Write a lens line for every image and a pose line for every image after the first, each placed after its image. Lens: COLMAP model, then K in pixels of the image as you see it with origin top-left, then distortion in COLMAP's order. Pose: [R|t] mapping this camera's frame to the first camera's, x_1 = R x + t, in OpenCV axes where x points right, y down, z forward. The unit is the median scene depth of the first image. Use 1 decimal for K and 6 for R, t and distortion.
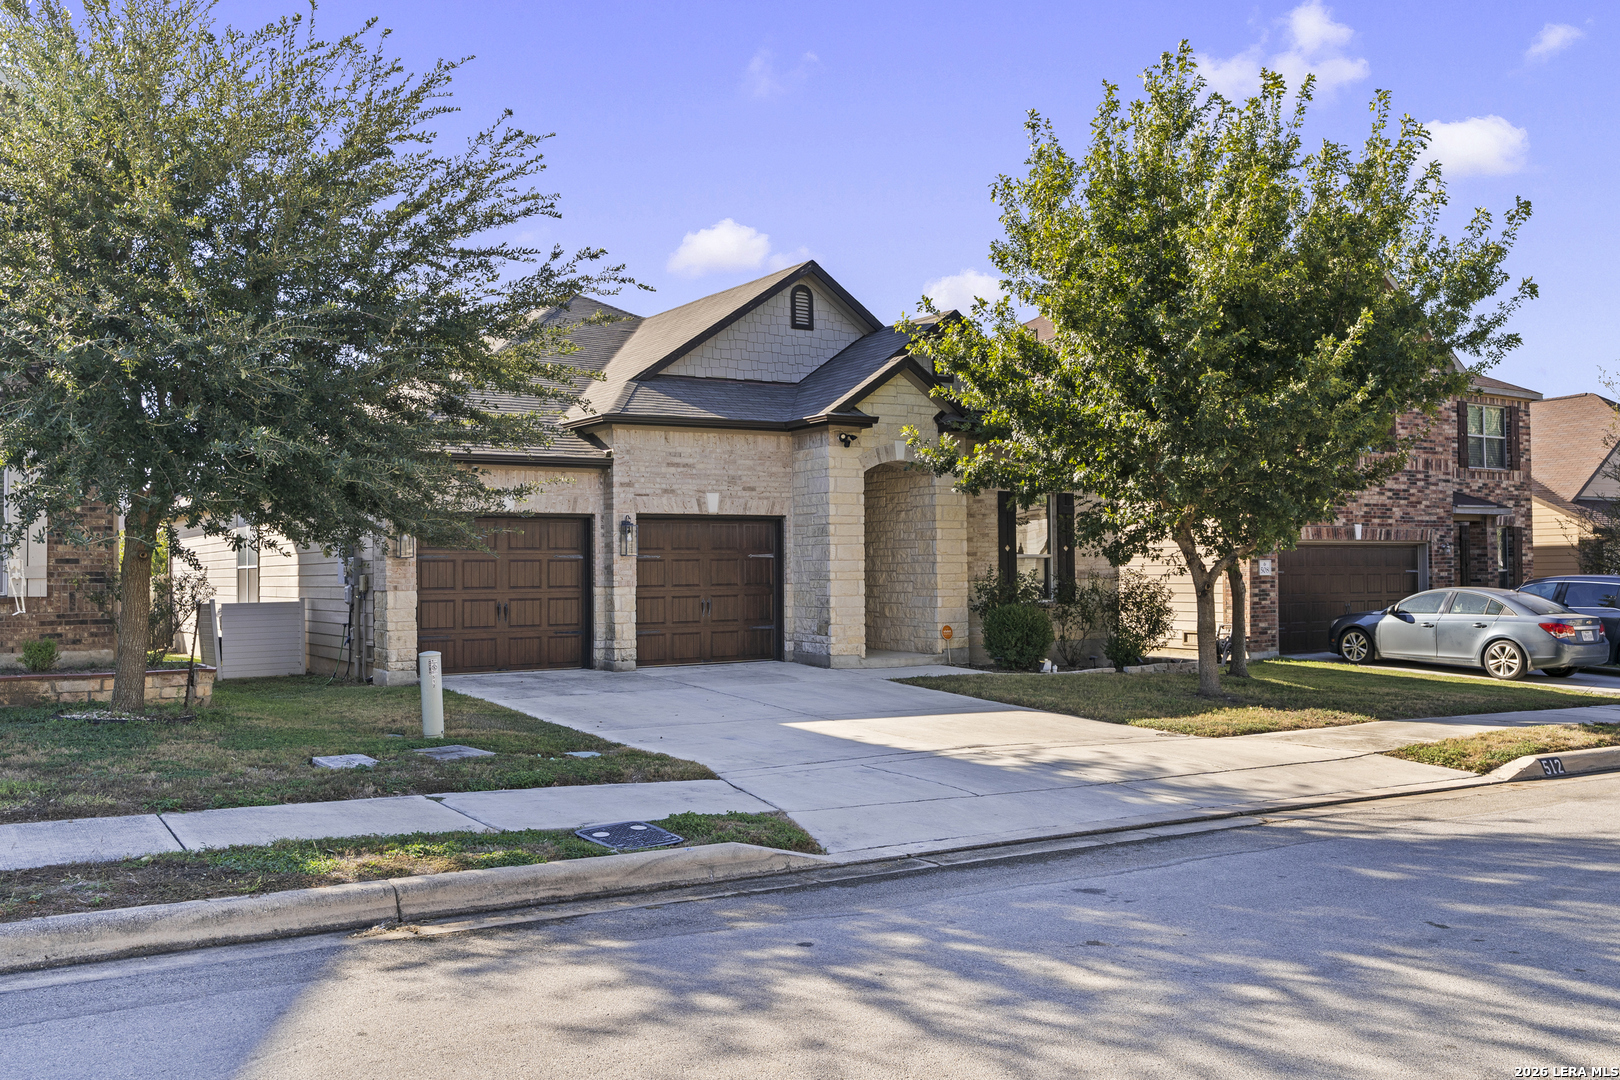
lens RADIAL K [[1350.7, 0, 810.3], [0, 1350.7, 541.3], [0, 0, 1]] dist [-0.007649, -0.000838]
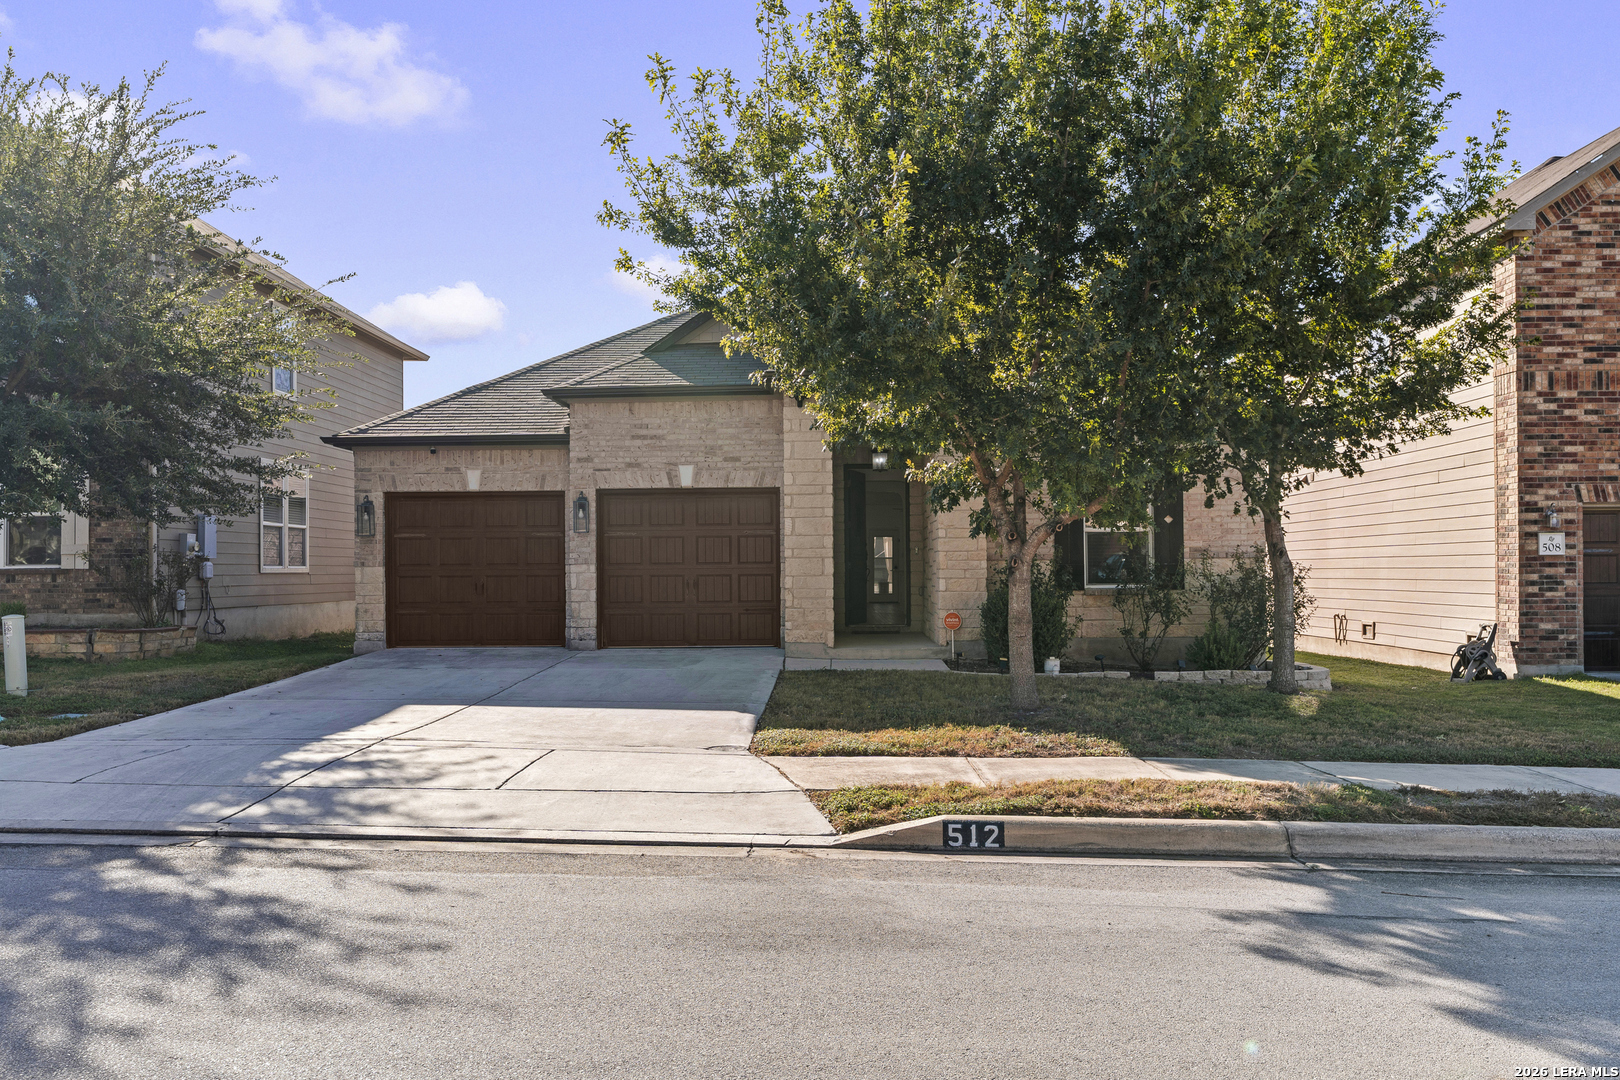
lens RADIAL K [[1350.7, 0, 810.0], [0, 1350.7, 541.9], [0, 0, 1]] dist [-0.007649, -0.000838]
pose [[0.825782, -0.007329, -0.563942, 0.532216], [0.011290, 0.999930, 0.003537, 0.015264], [0.563877, -0.009288, 0.825807, 0.276004]]
